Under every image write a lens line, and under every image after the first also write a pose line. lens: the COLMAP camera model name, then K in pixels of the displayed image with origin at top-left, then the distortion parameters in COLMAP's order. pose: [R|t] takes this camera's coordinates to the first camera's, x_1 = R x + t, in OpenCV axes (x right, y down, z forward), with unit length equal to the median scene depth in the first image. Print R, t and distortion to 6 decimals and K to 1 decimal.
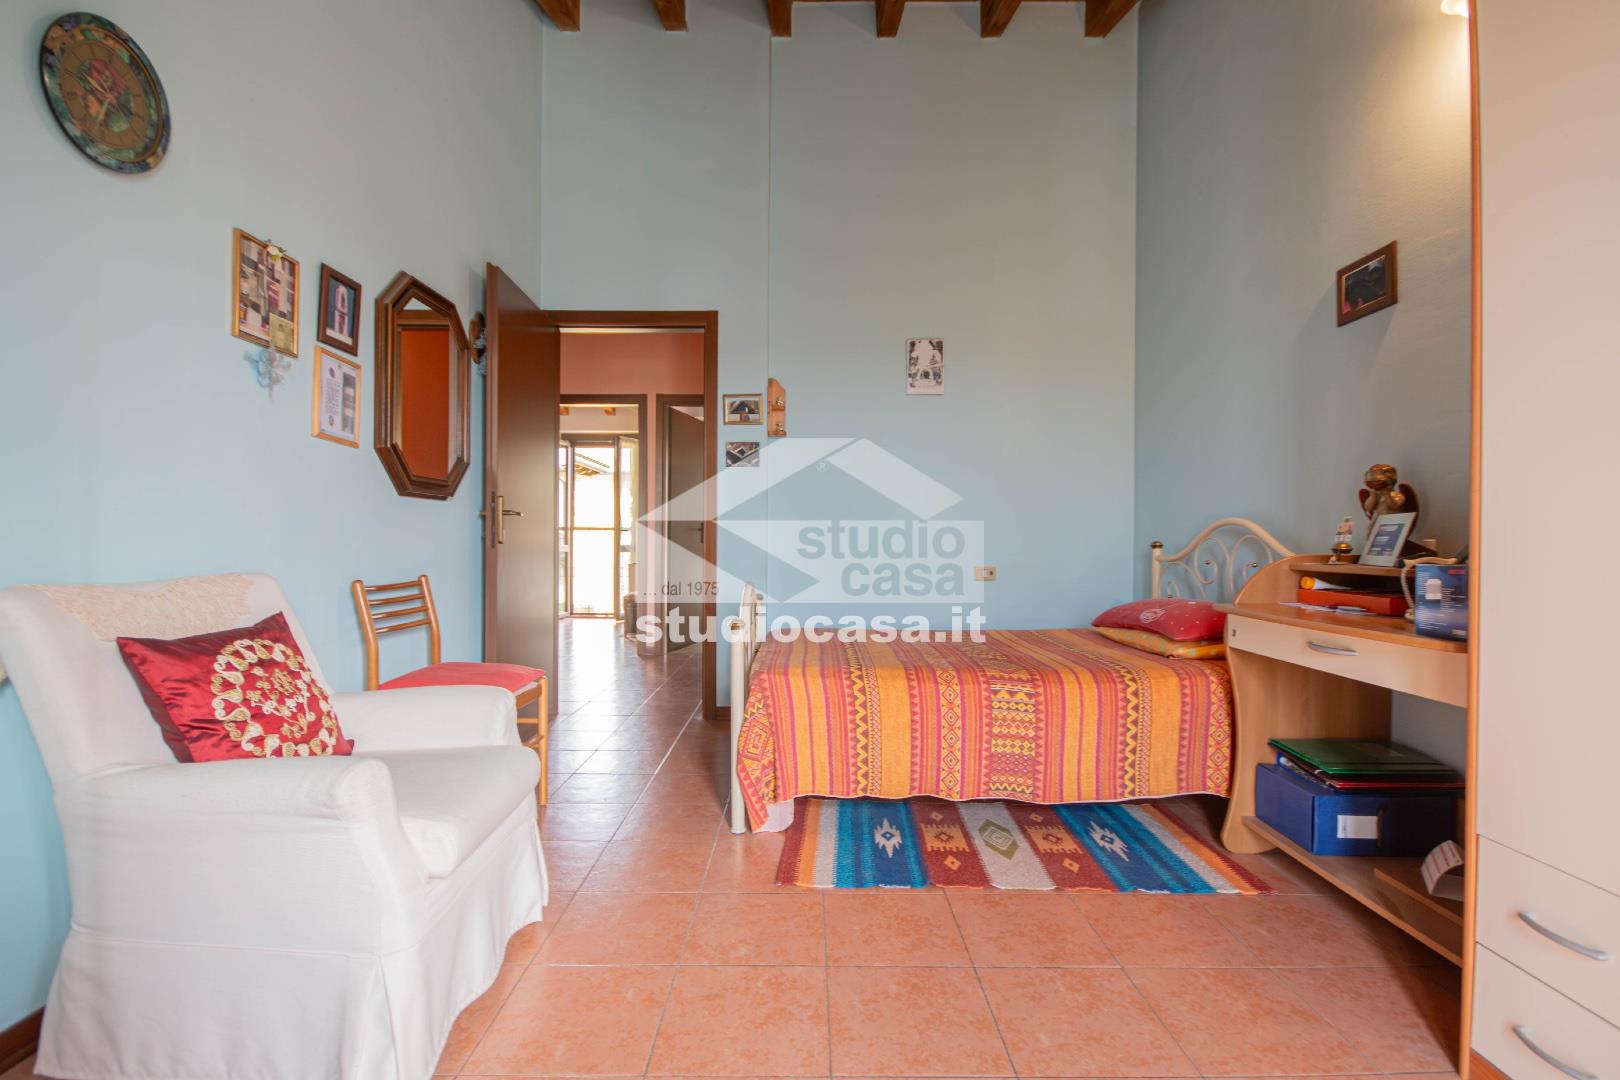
lens RADIAL K [[737.2, 0, 808.0], [0, 737.2, 539.6], [0, 0, 1]] dist [0.003196, -0.008705]
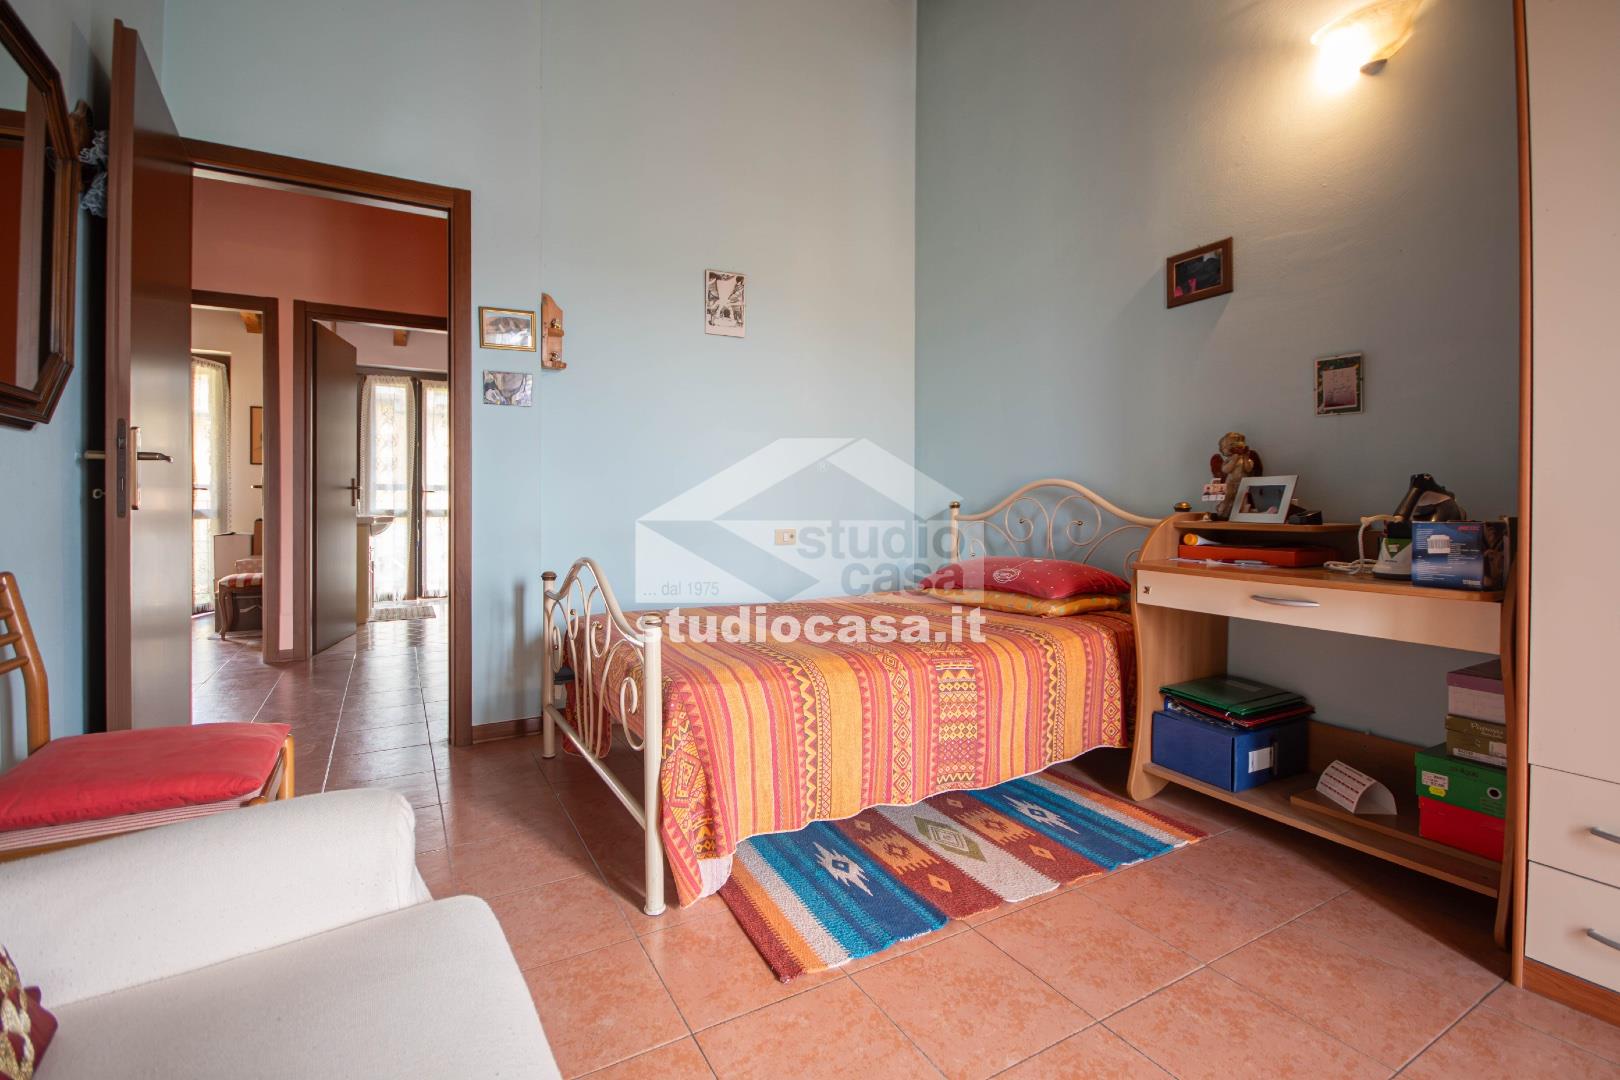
lens RADIAL K [[737.2, 0, 816.9], [0, 737.2, 503.3], [0, 0, 1]] dist [0.003196, -0.008705]
pose [[0.868942, -0.004879, 0.494890, -0.312301], [0.002638, 0.999983, 0.005227, -0.001335], [-0.494907, -0.003236, 0.868940, 0.308255]]
